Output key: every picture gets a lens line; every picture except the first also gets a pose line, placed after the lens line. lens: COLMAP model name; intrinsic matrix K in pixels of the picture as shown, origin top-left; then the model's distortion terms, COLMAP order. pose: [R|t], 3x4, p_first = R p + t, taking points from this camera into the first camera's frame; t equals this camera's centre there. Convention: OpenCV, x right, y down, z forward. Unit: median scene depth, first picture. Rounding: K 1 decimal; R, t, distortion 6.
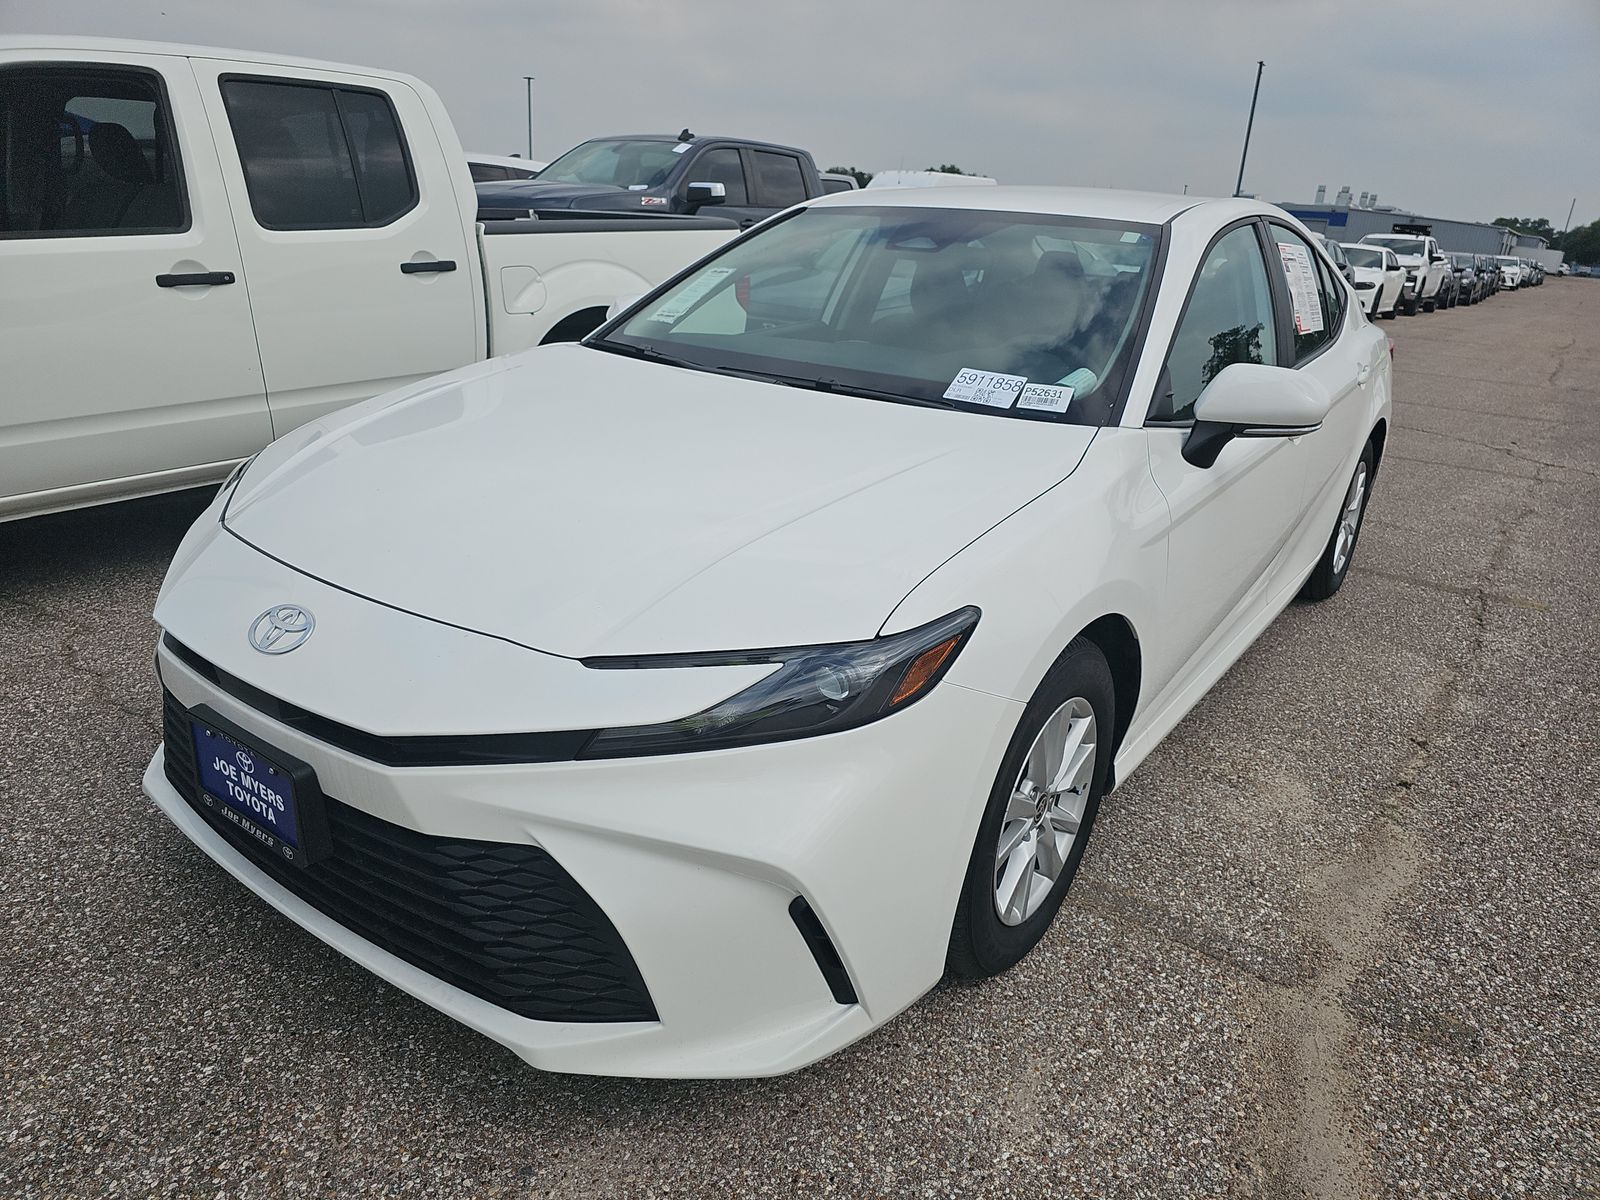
lens RADIAL K [[1059.2, 0, 795.1], [0, 1059.2, 605.9], [0, 0, 1]] dist [0.041296, -0.039695]
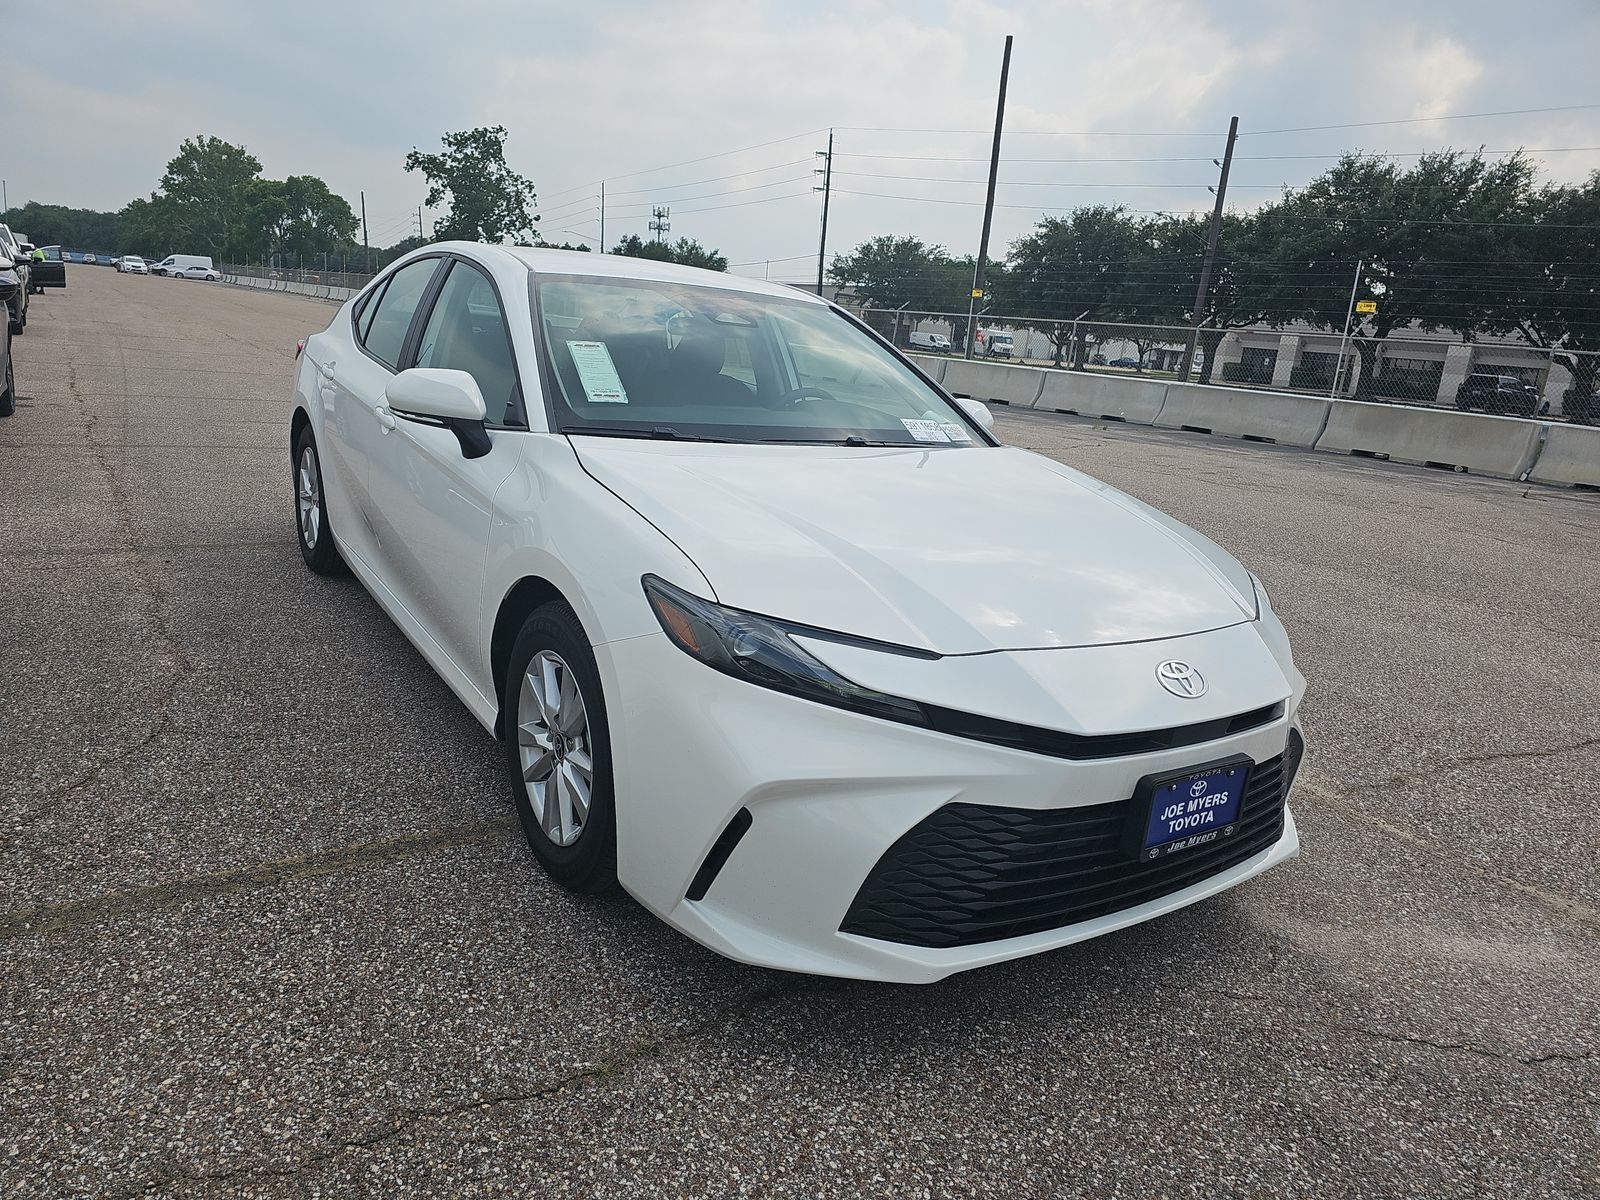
lens RADIAL K [[1059.2, 0, 795.1], [0, 1059.2, 605.9], [0, 0, 1]] dist [0.041296, -0.039695]
pose [[0.345275, -0.262630, 0.901005, -1.243815], [0.247462, 0.951548, 0.182533, -0.287659], [-0.905289, 0.159940, 0.393537, 0.639526]]
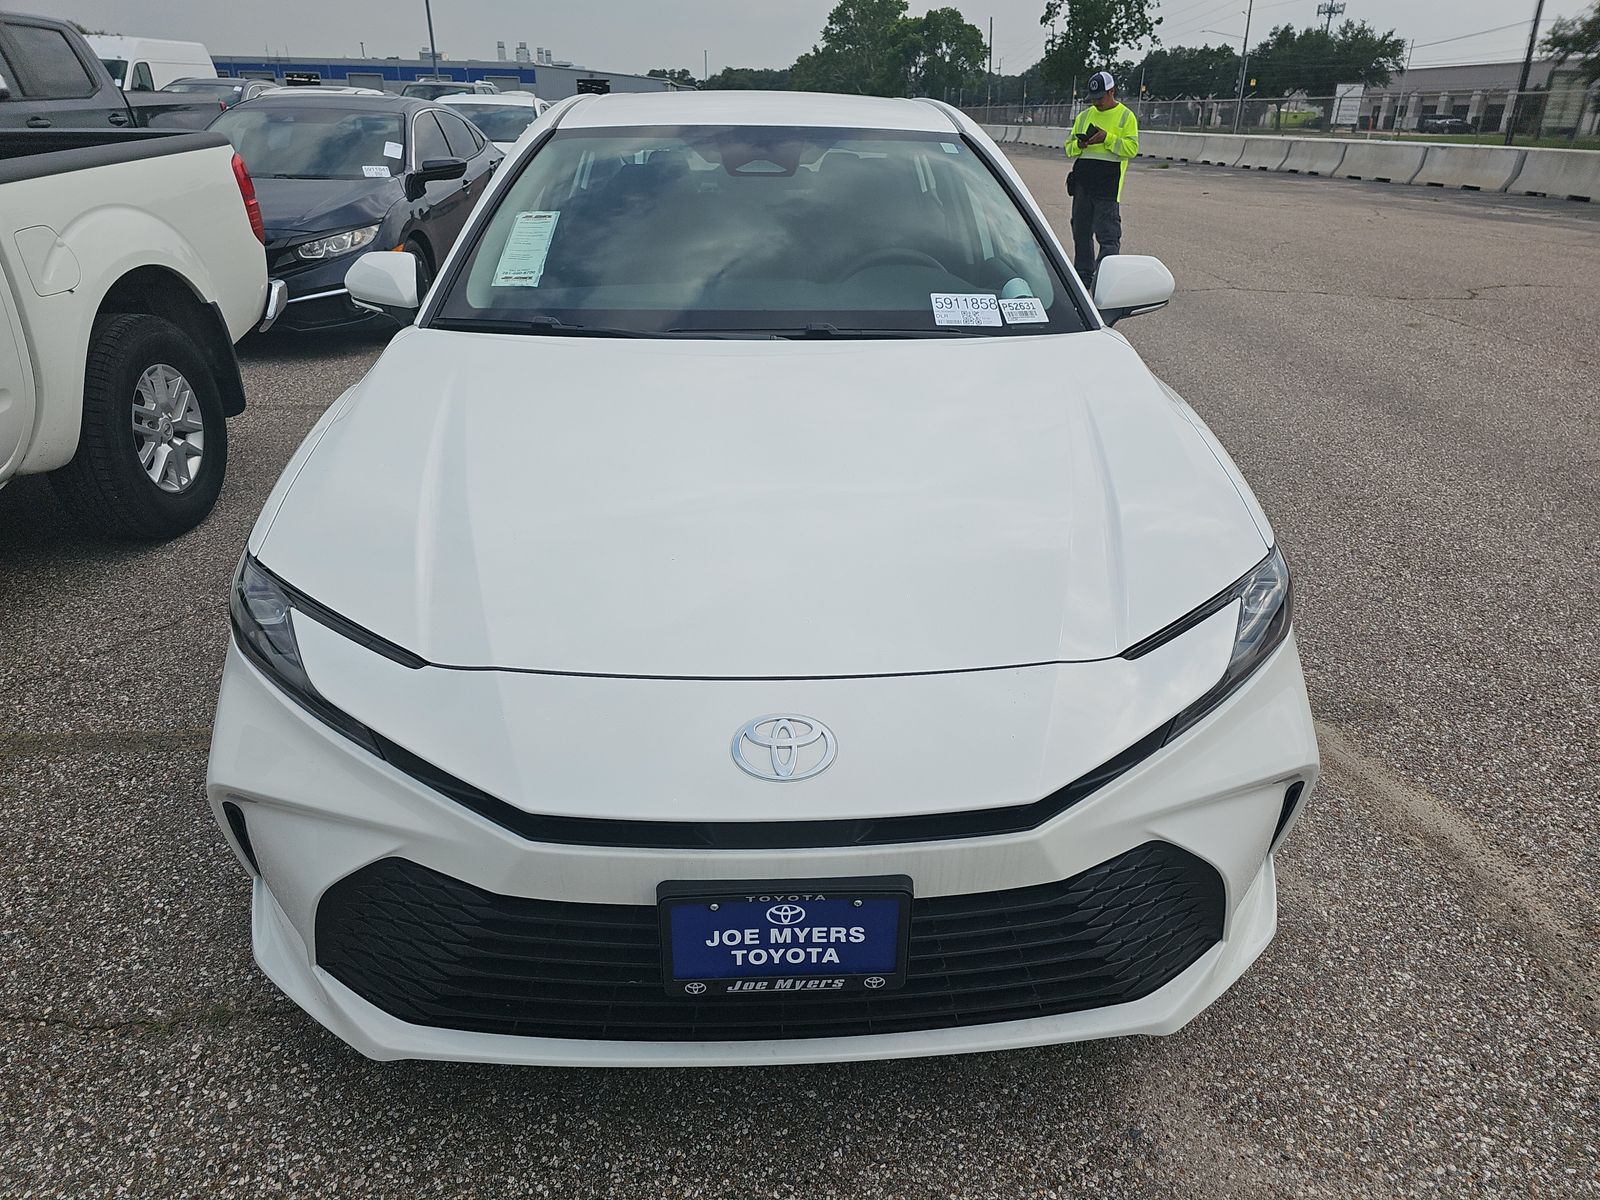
lens RADIAL K [[1059.2, 0, 795.1], [0, 1059.2, 605.9], [0, 0, 1]] dist [0.041296, -0.039695]
pose [[0.775102, -0.309275, 0.550967, -0.633148], [0.246405, 0.950927, 0.187143, -0.166032], [-0.581809, -0.009294, 0.813273, 0.235020]]
